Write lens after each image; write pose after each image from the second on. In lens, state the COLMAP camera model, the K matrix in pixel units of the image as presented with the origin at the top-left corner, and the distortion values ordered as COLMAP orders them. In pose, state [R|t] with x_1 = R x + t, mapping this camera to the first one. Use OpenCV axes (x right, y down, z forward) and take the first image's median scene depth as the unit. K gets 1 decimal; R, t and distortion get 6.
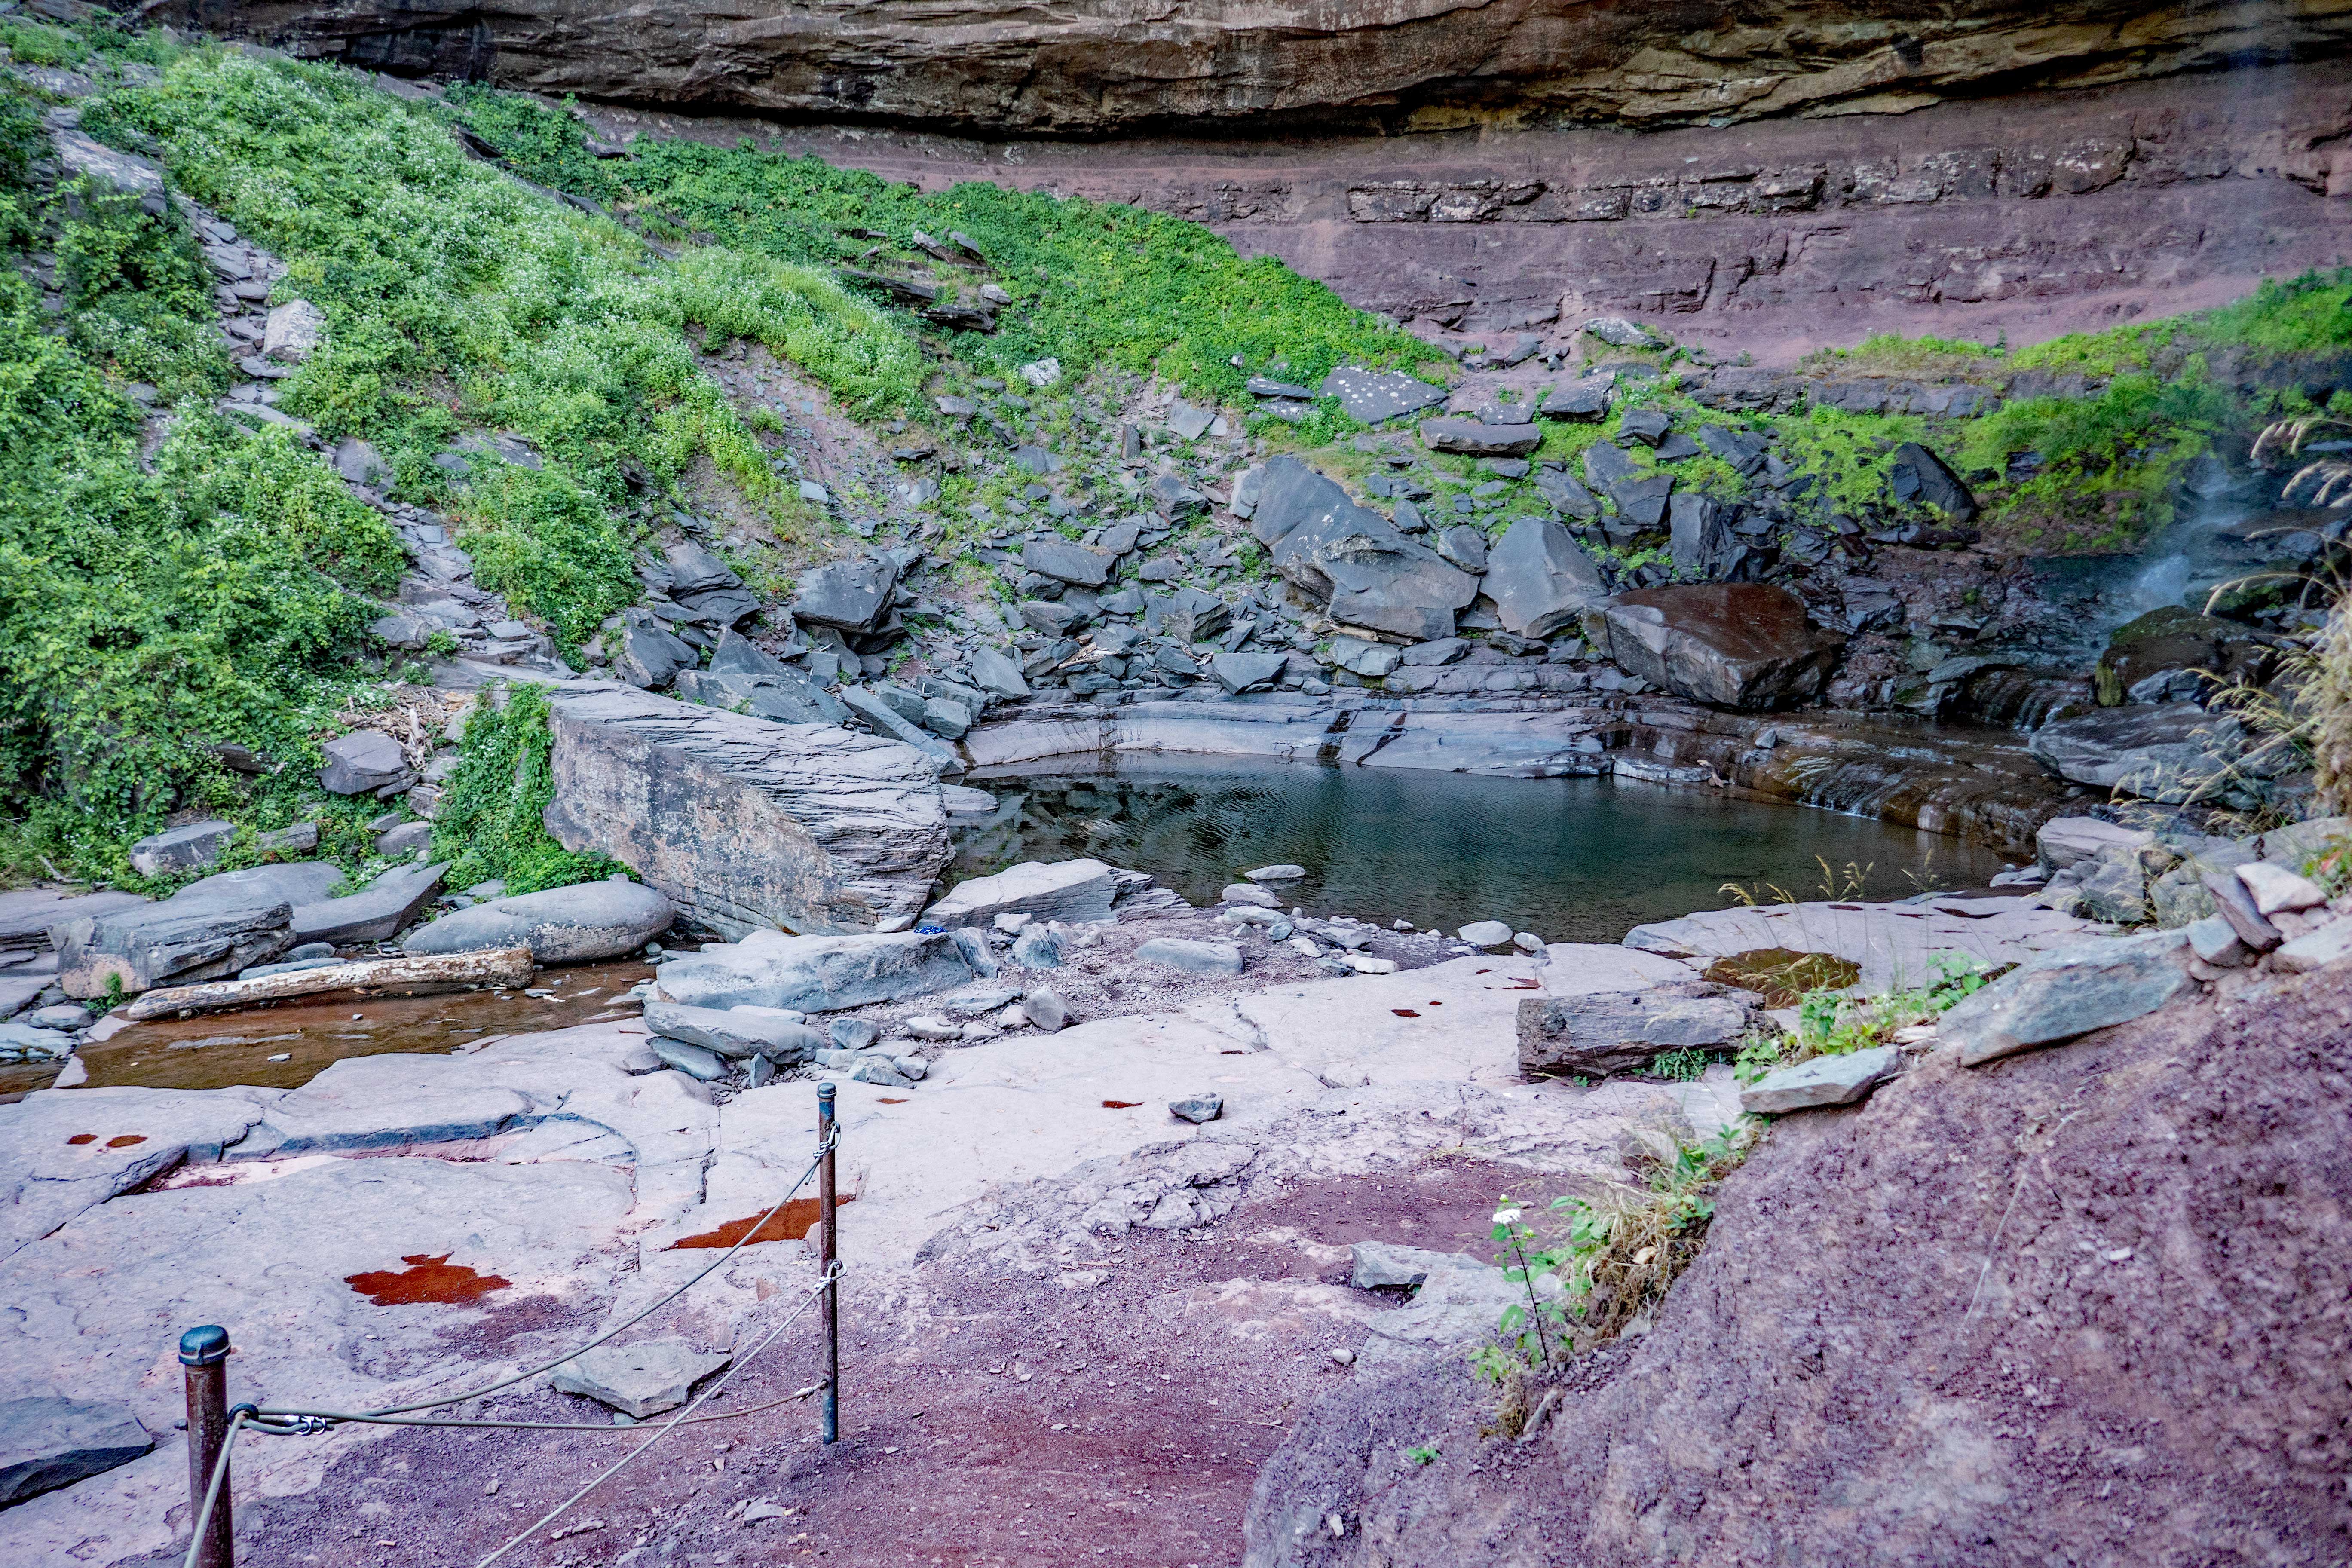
lens RADIAL K [[1723.7, 0, 1176.0], [0, 1723.7, 784.0], [0, 0, 1]] dist [0.005577, 0.007106]
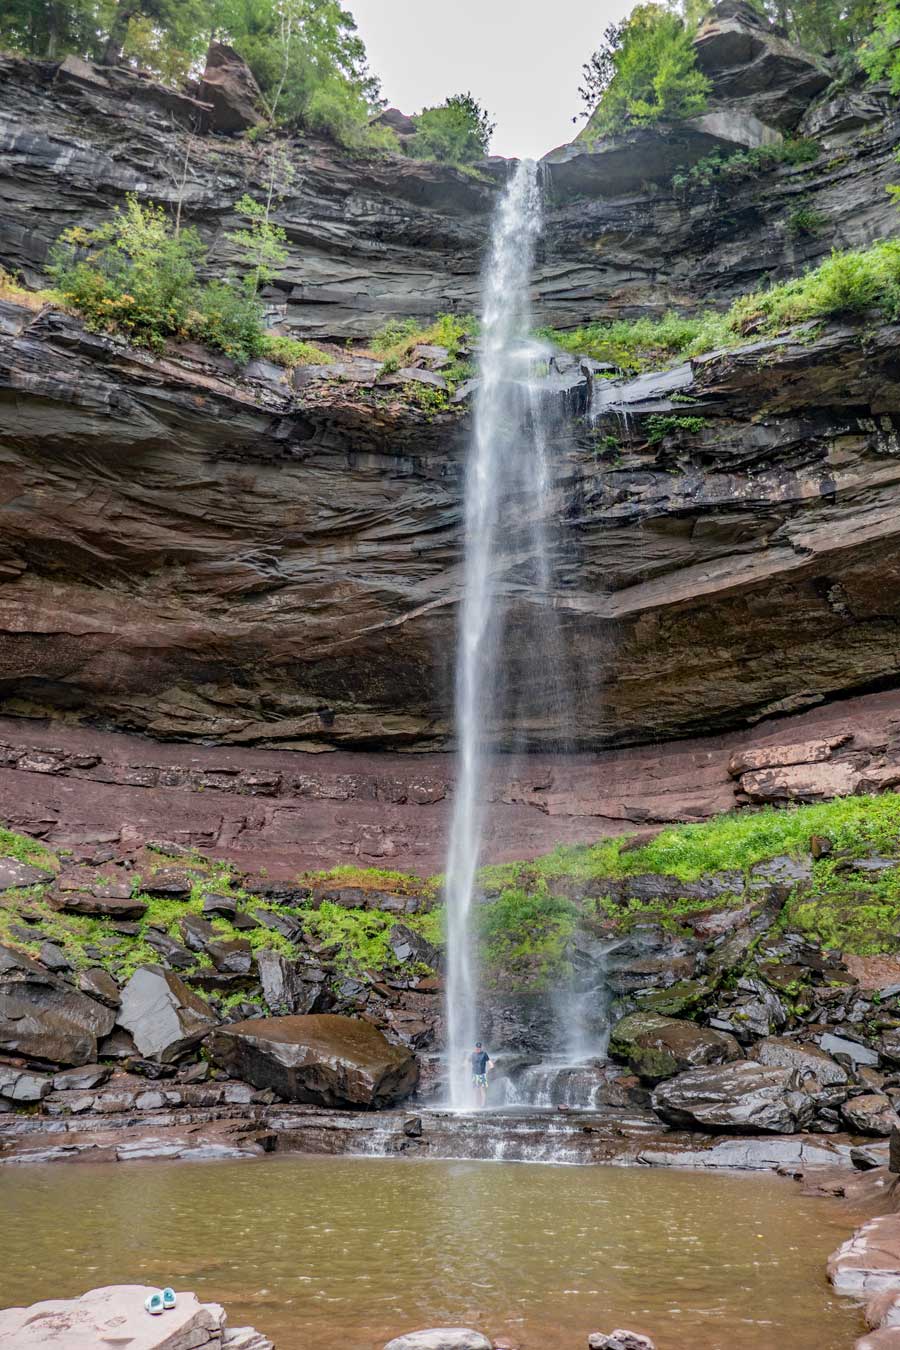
lens RADIAL K [[989.4, 0, 450.0], [0, 989.4, 675.0], [0, 0, 1]] dist [0.005577, 0.007106]
pose [[0.772416, 0.222114, 0.595011, -0.078457], [0.107151, 0.877850, -0.466795, 0.014428], [-0.626012, 0.424316, 0.654266, 0.254630]]
